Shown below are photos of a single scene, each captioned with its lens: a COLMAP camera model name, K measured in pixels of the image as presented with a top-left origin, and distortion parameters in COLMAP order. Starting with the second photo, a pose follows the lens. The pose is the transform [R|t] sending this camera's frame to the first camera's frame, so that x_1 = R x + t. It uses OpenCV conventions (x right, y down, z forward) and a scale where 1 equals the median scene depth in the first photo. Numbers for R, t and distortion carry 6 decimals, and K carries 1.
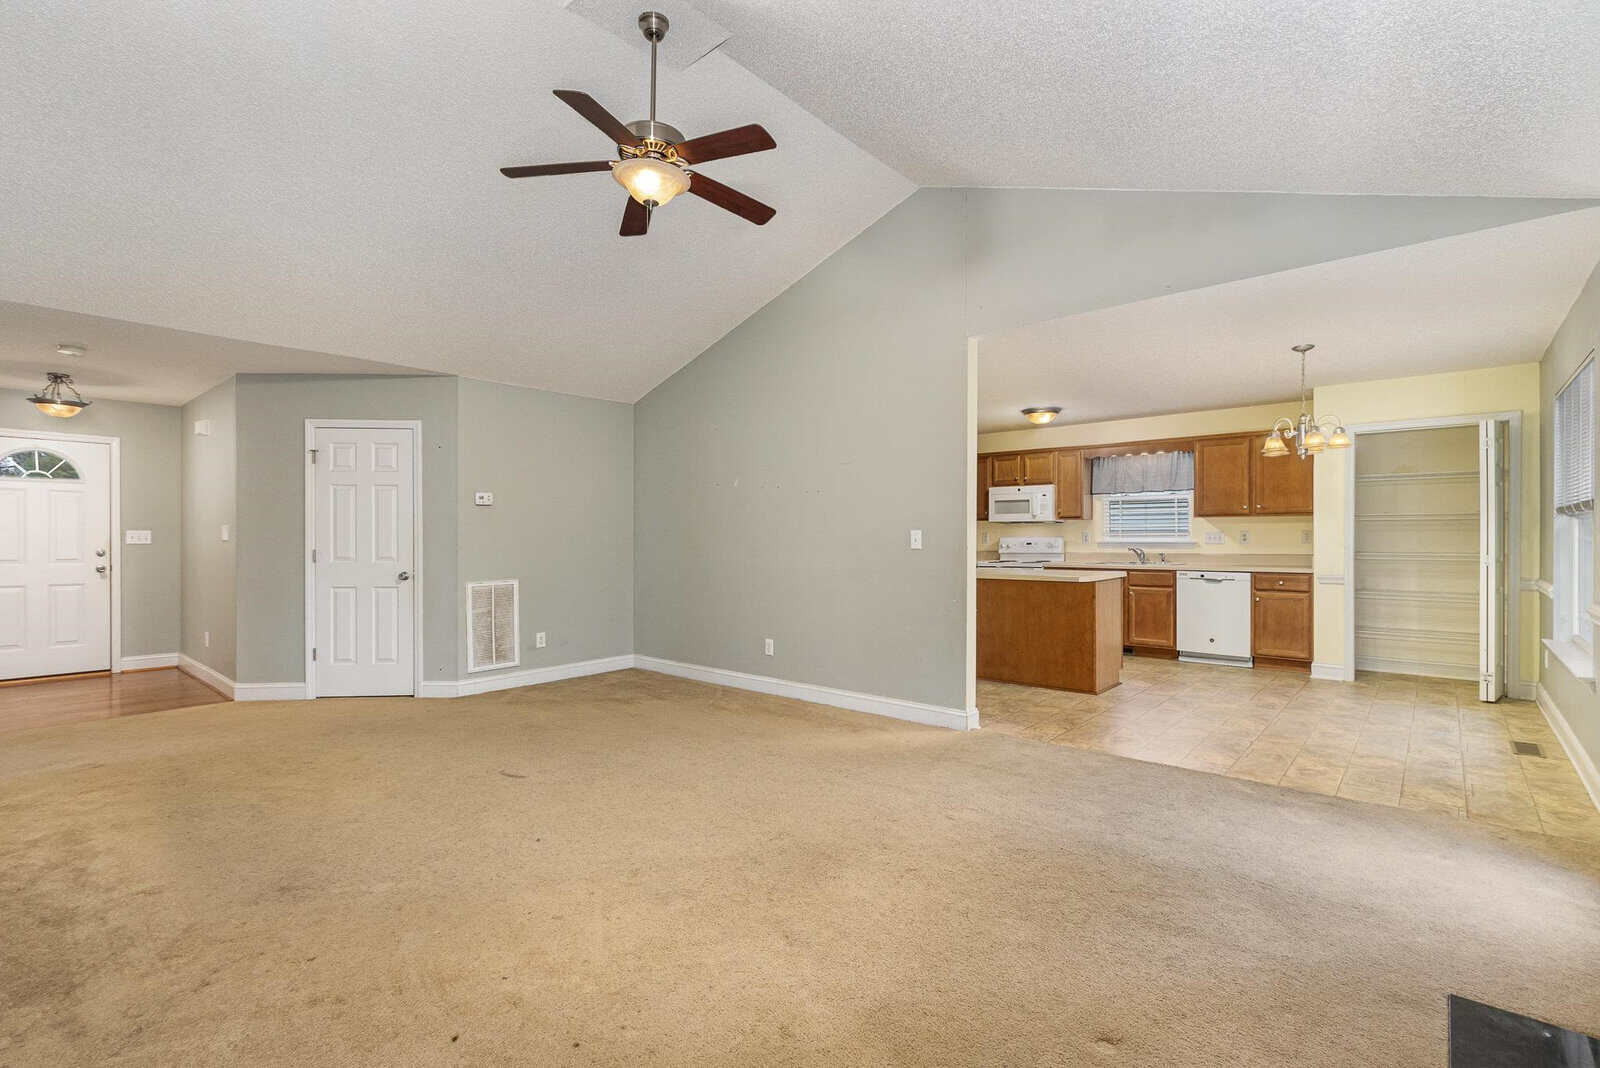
lens RADIAL K [[712.5, 0, 765.9], [0, 712.5, 539.3], [0, 0, 1]] dist [0.002225, 0.000048]
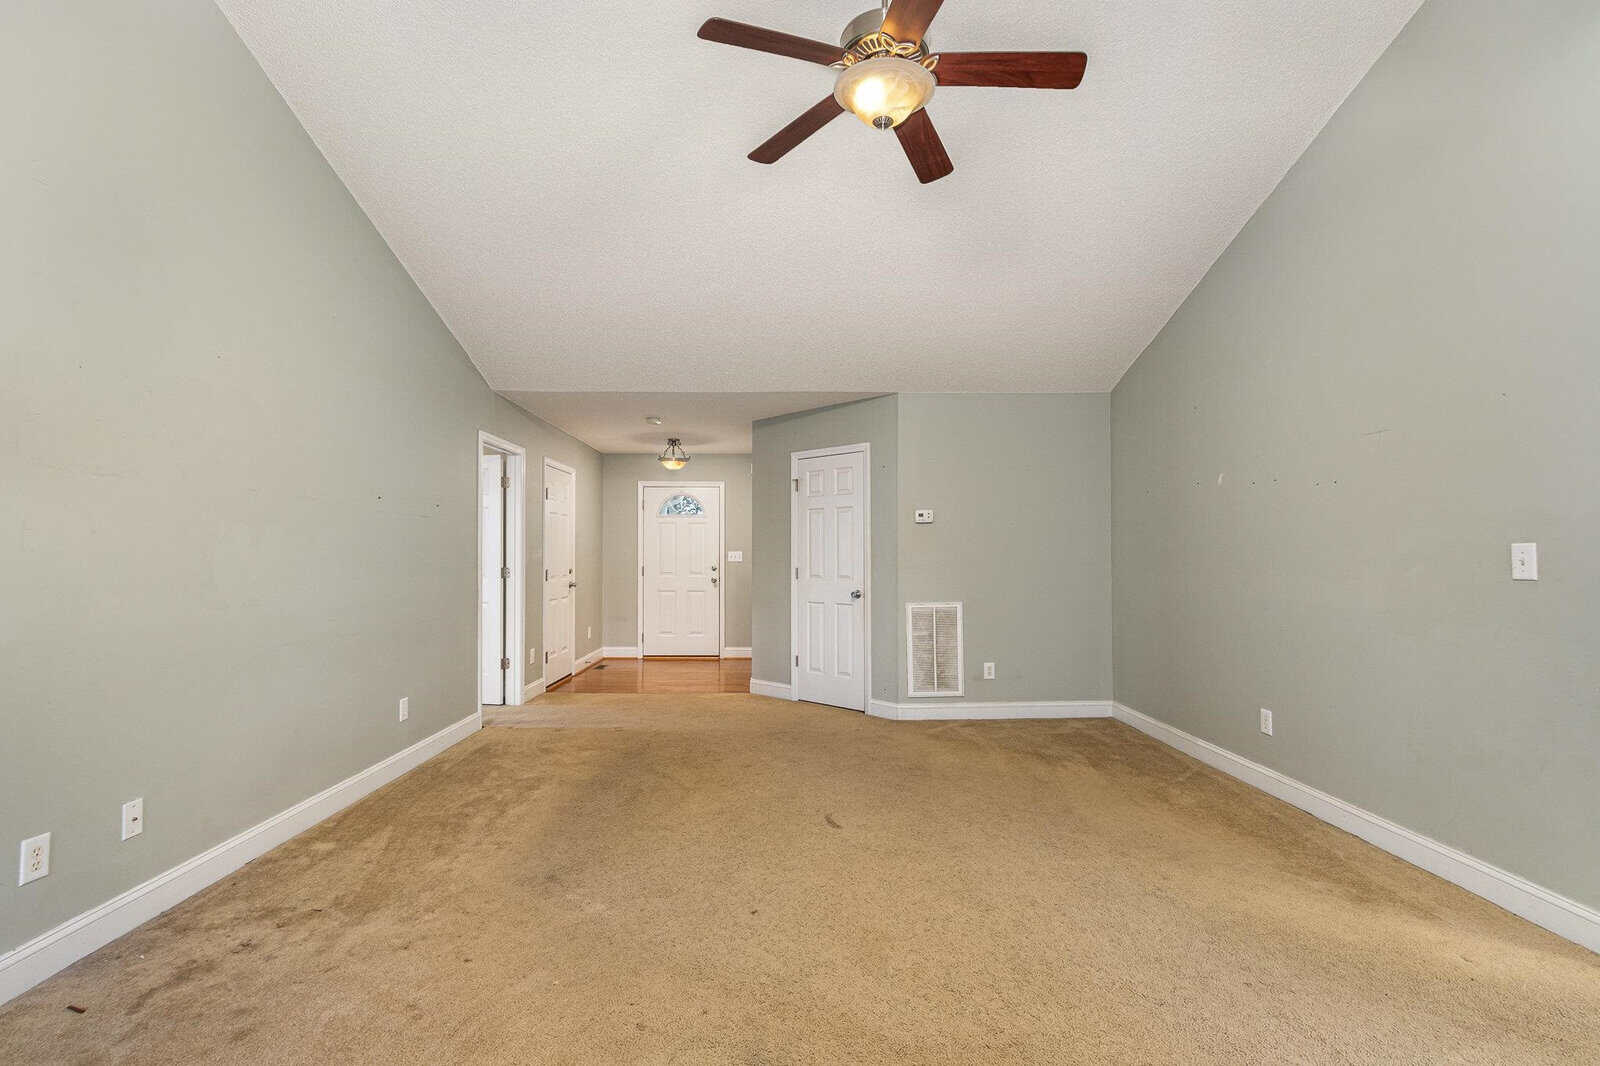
lens RADIAL K [[712.5, 0, 765.9], [0, 712.5, 538.3], [0, 0, 1]] dist [0.002225, 0.000048]
pose [[0.704576, -0.018547, -0.709386, 0.134203], [-0.000958, 0.999633, -0.027087, -0.000958], [0.709628, 0.019764, 0.704300, 0.176576]]
